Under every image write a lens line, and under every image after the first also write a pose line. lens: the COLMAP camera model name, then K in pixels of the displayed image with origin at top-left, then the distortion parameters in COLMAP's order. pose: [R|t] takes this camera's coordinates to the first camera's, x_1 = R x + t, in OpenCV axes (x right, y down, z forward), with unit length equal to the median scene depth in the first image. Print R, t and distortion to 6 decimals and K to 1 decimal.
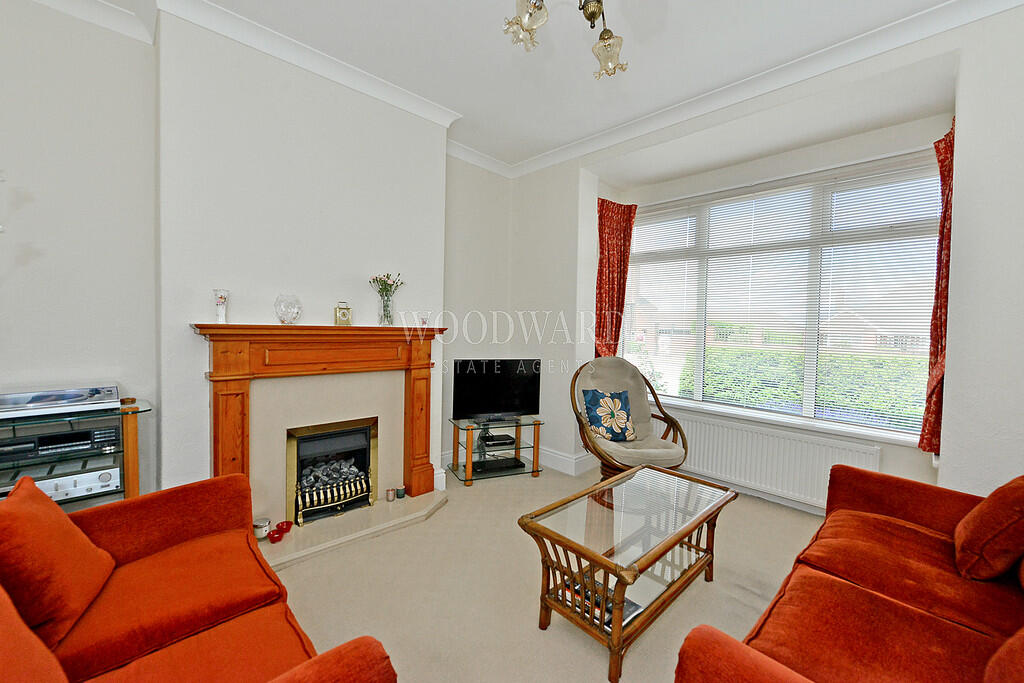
lens RADIAL K [[403.0, 0, 512.5], [0, 403.0, 339.2], [0, 0, 1]] dist [-0.011753, -0.000431]
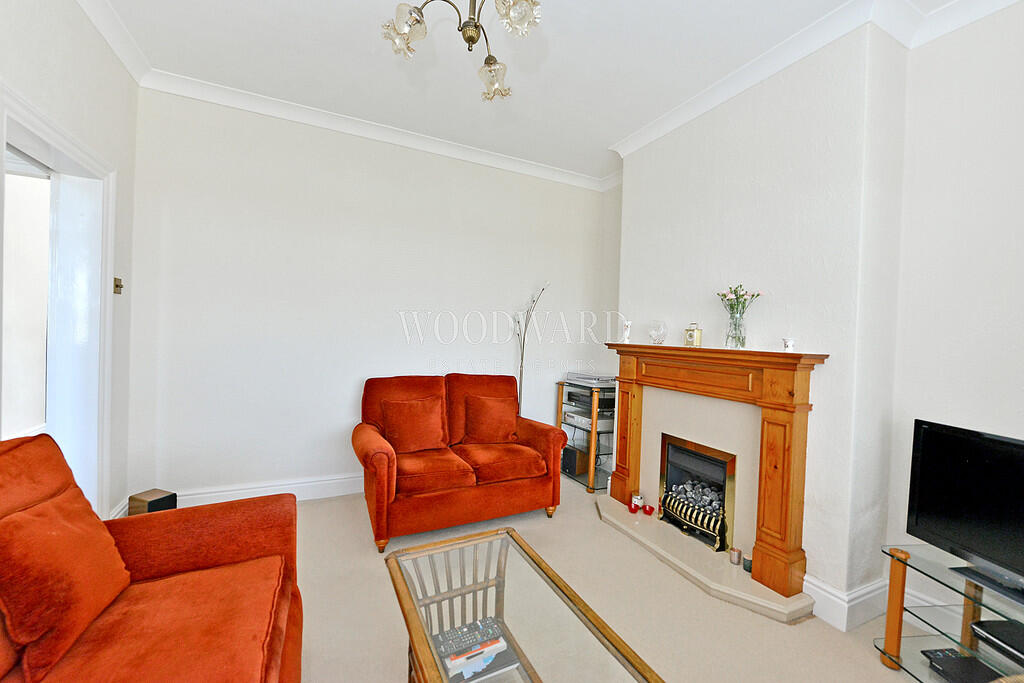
lens RADIAL K [[403.0, 0, 511.6], [0, 403.0, 342.7], [0, 0, 1]] dist [-0.011753, -0.000431]
pose [[-0.310251, -0.024086, -0.950350, 0.641702], [-0.083034, 0.996545, 0.001851, -0.007291], [0.947022, 0.079486, -0.311179, 0.820253]]
